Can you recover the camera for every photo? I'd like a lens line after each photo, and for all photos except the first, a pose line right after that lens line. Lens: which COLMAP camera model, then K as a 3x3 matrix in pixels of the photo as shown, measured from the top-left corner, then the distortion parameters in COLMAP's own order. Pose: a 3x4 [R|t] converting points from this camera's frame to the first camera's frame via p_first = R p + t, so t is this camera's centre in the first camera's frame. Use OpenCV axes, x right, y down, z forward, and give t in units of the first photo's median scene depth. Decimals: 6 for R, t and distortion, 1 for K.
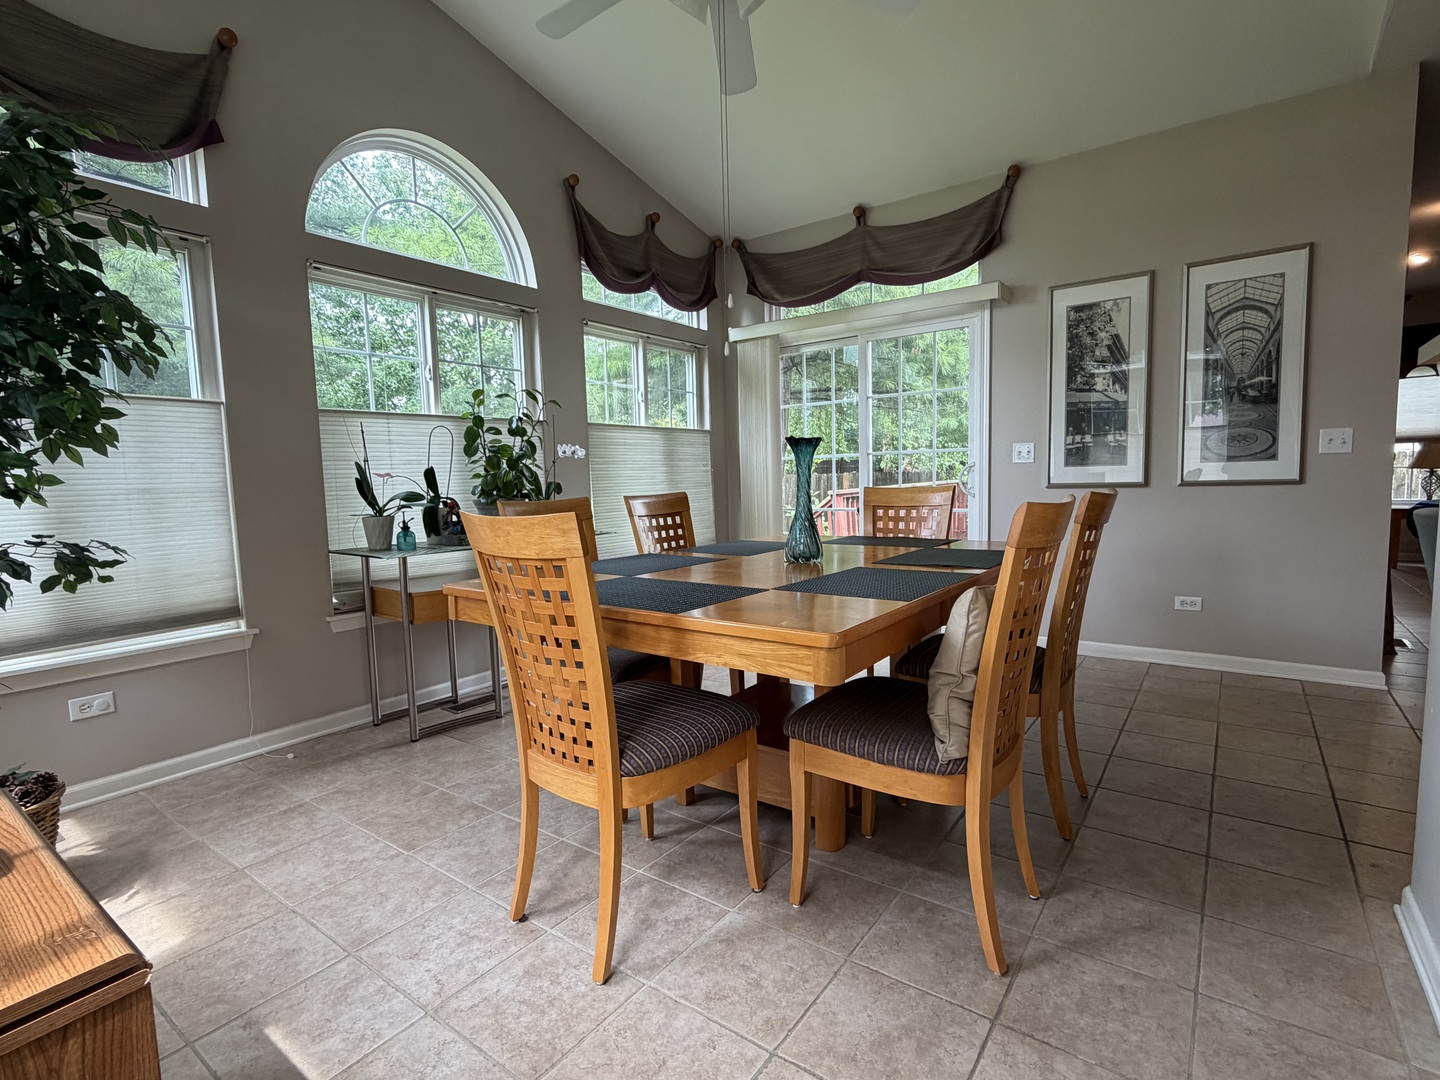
lens RADIAL K [[709.0, 0, 718.6], [0, 709.0, 539.9], [0, 0, 1]] dist [-0.000612, -0.000133]
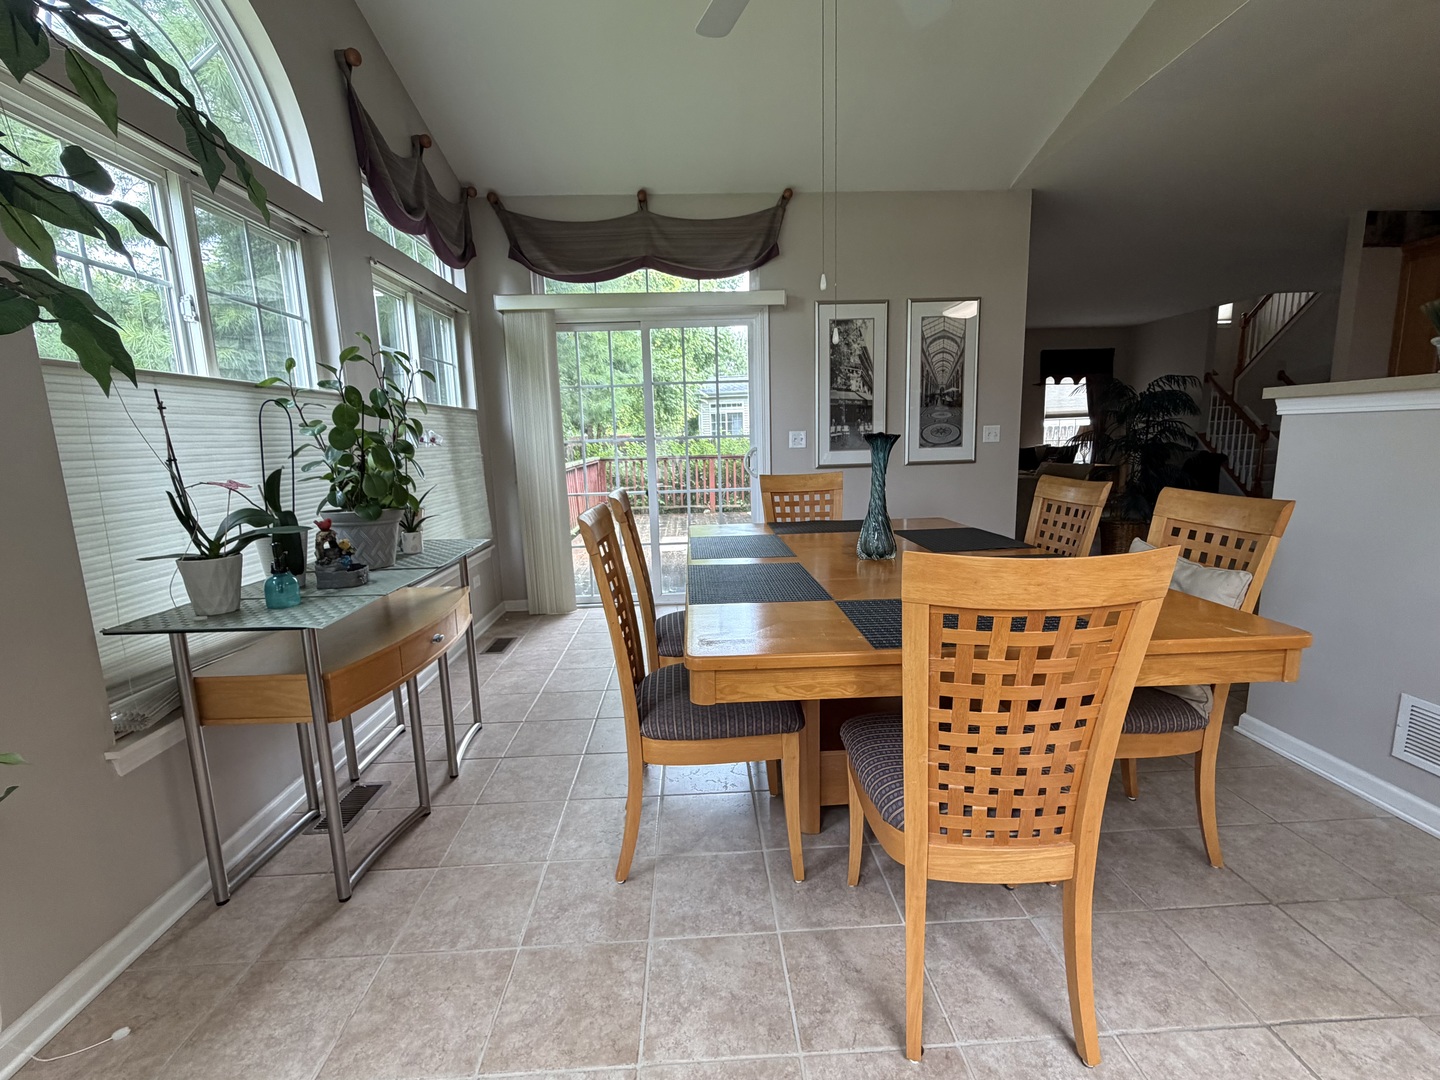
lens RADIAL K [[627.8, 0, 720.1], [0, 627.8, 541.1], [0, 0, 1]] dist [0.001053, 0.000141]
pose [[0.778125, -0.098382, 0.620356, -0.370867], [0.063833, 0.994930, 0.077718, -0.045980], [-0.624857, -0.020876, 0.780460, 0.268883]]
